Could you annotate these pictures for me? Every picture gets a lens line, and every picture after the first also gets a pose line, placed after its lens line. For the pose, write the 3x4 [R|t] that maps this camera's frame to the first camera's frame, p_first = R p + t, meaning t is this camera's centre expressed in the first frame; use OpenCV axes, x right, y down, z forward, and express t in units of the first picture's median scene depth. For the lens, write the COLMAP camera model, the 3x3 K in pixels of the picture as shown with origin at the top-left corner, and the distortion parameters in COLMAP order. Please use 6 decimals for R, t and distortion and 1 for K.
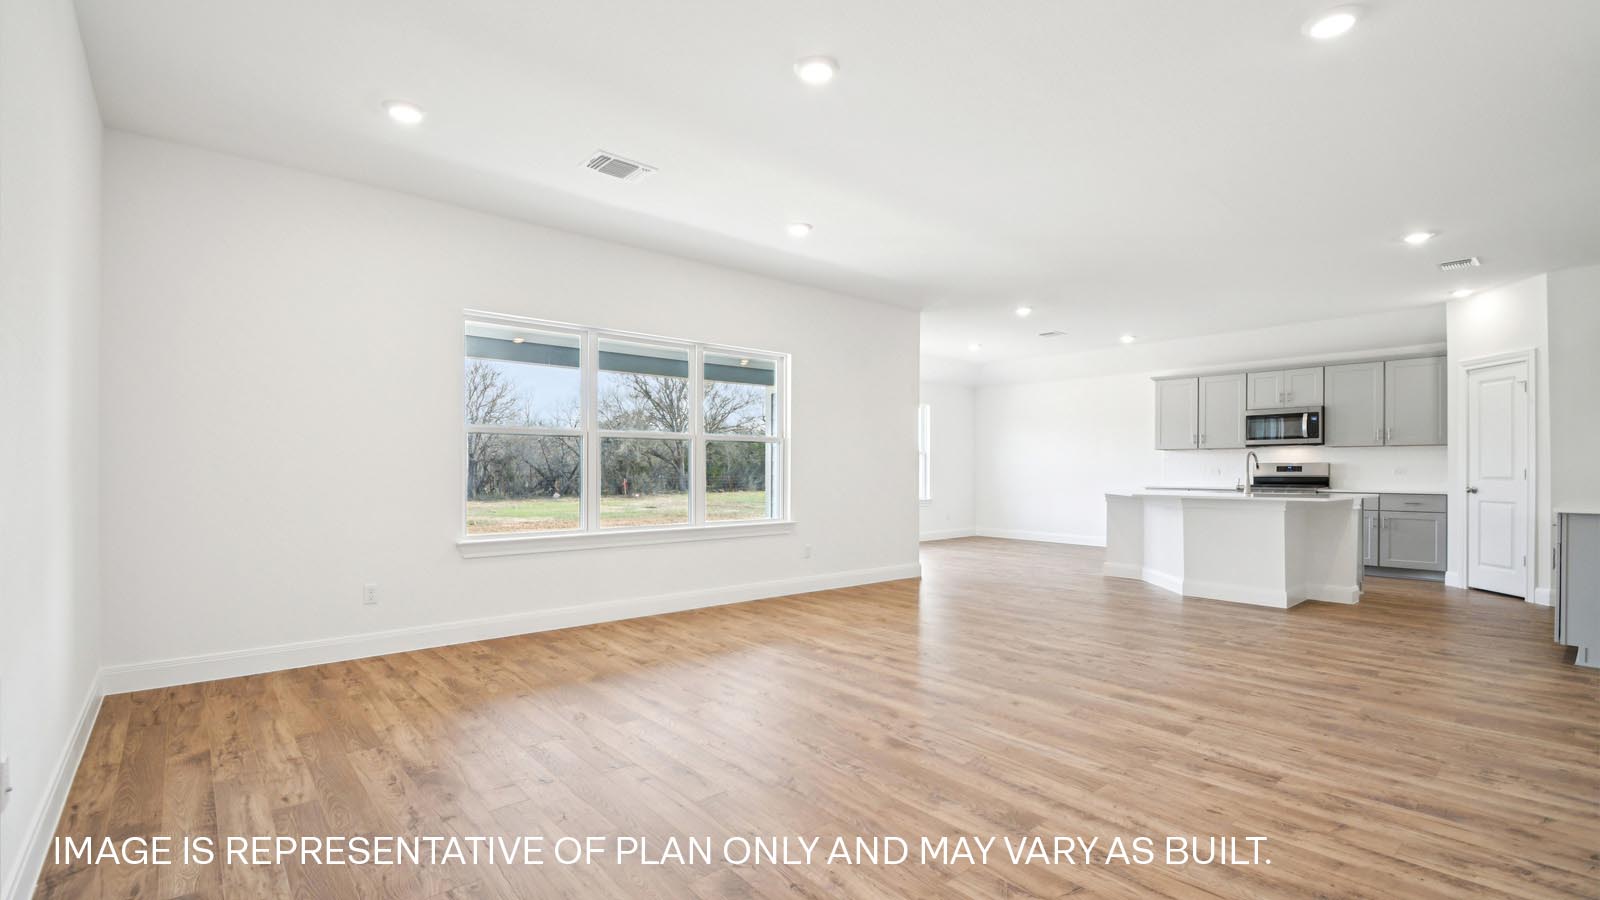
lens RADIAL K [[710.7, 0, 800.0], [0, 710.7, 450.0], [0, 0, 1]] dist [0.000759, -0.000016]
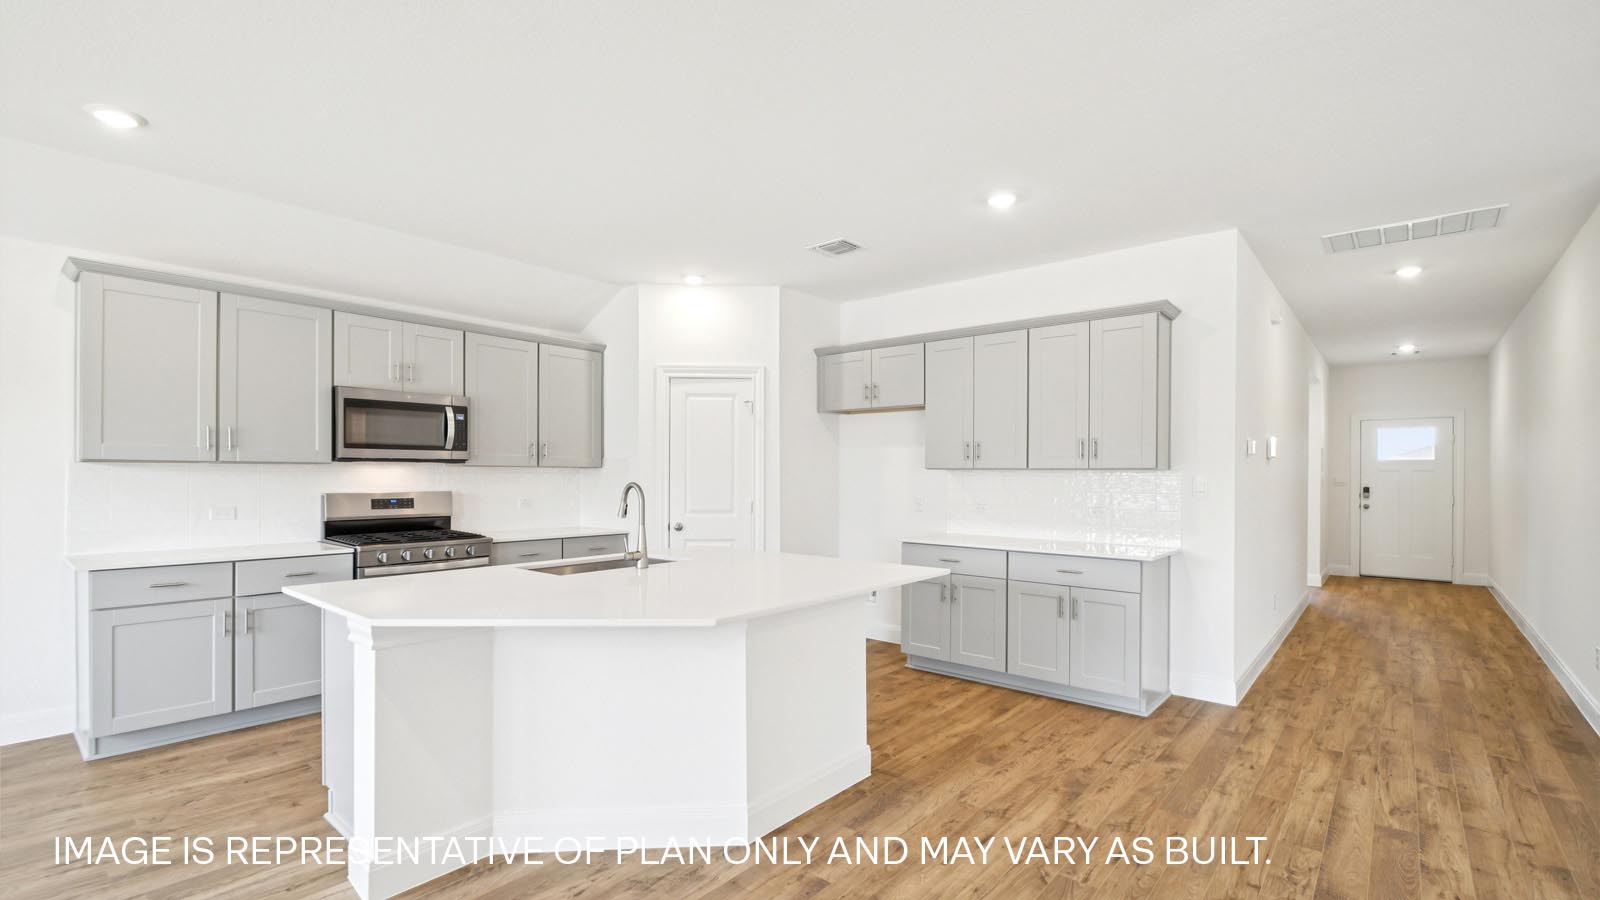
lens RADIAL K [[710.7, 0, 800.0], [0, 710.7, 450.0], [0, 0, 1]] dist [0.000759, -0.000016]
pose [[-0.148136, 0.038948, 0.988200, 0.102209], [-0.027728, 0.998668, -0.043517, 0.000503], [-0.988578, -0.033847, -0.146858, 0.789812]]
